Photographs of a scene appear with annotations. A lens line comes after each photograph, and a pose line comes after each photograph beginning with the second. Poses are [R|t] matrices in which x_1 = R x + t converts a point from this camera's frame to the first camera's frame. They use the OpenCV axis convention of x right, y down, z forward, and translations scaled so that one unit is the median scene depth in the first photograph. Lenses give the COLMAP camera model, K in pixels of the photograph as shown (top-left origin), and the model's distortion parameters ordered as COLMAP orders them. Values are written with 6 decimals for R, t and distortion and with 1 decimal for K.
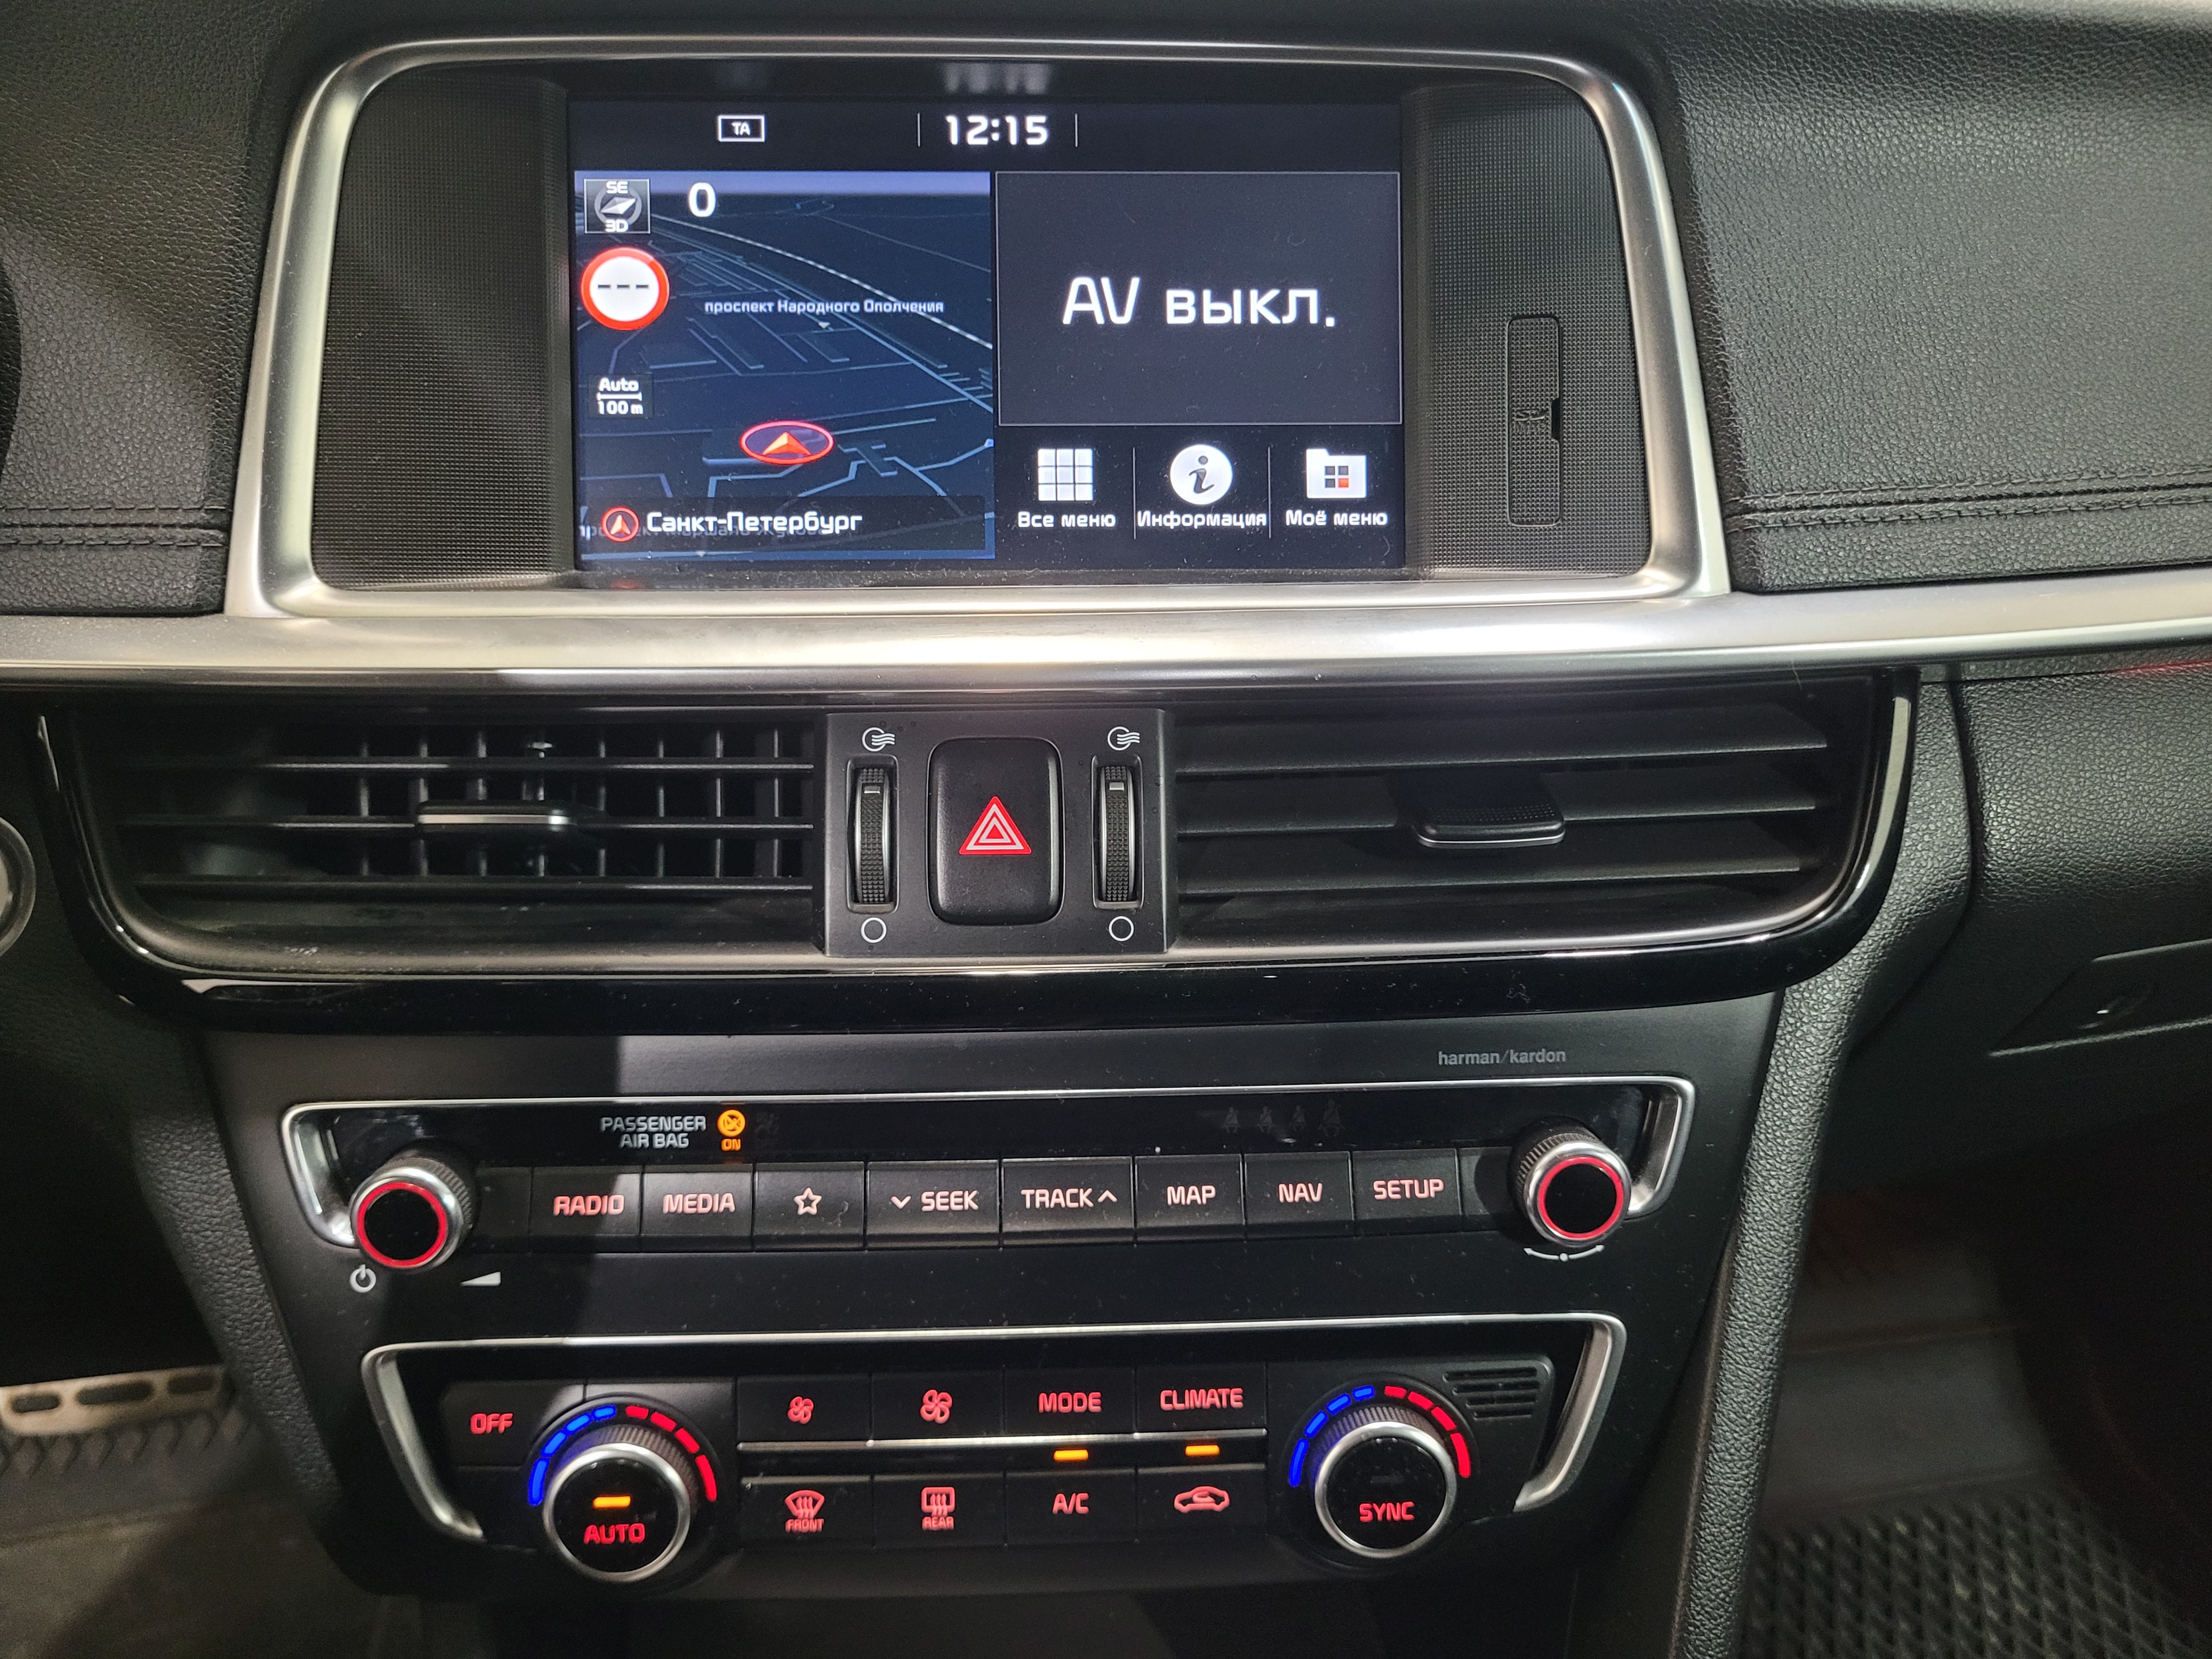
lens RADIAL K [[1762.1, 0, 1093.7], [0, 1762.1, 832.5], [0, 0, 1]] dist [0.002426, -0.007236]
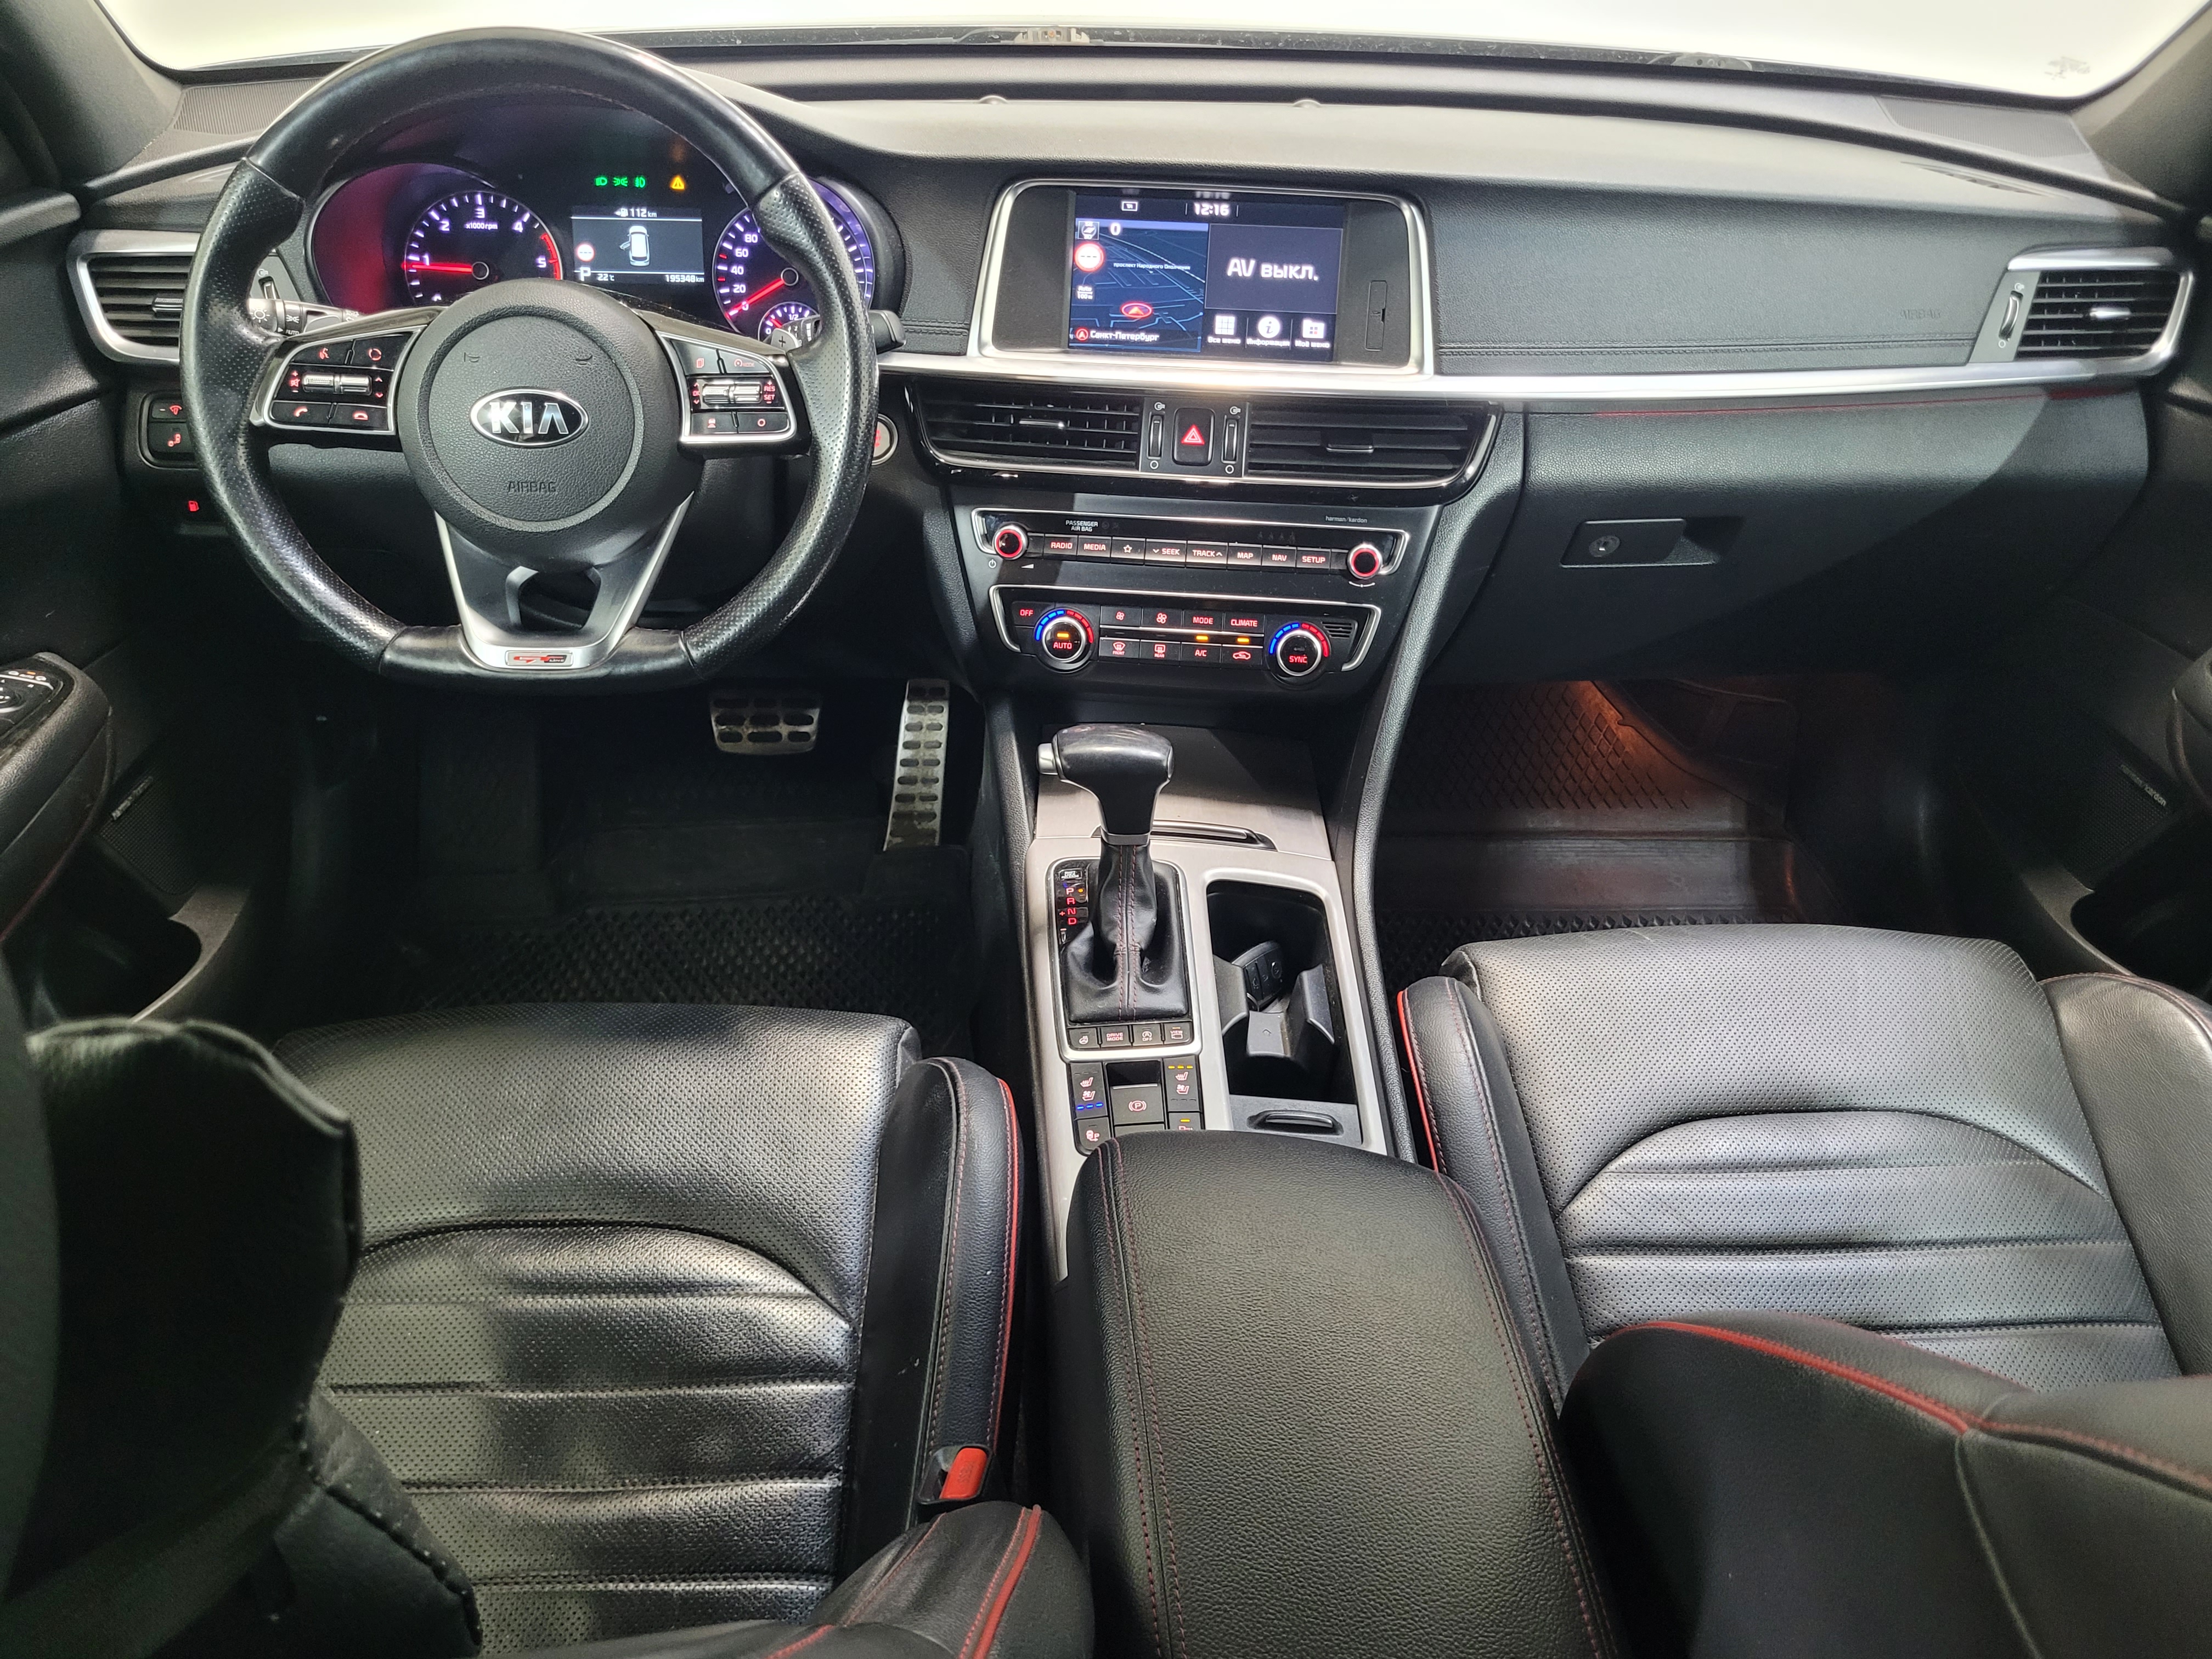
lens RADIAL K [[1762.1, 0, 1093.7], [0, 1762.1, 832.5], [0, 0, 1]] dist [0.002426, -0.007236]
pose [[0.990444, 0.082272, -0.110689, 0.175403], [-0.071106, 0.992311, 0.101303, 0.393064], [0.118172, -0.092464, 0.988679, -2.219807]]
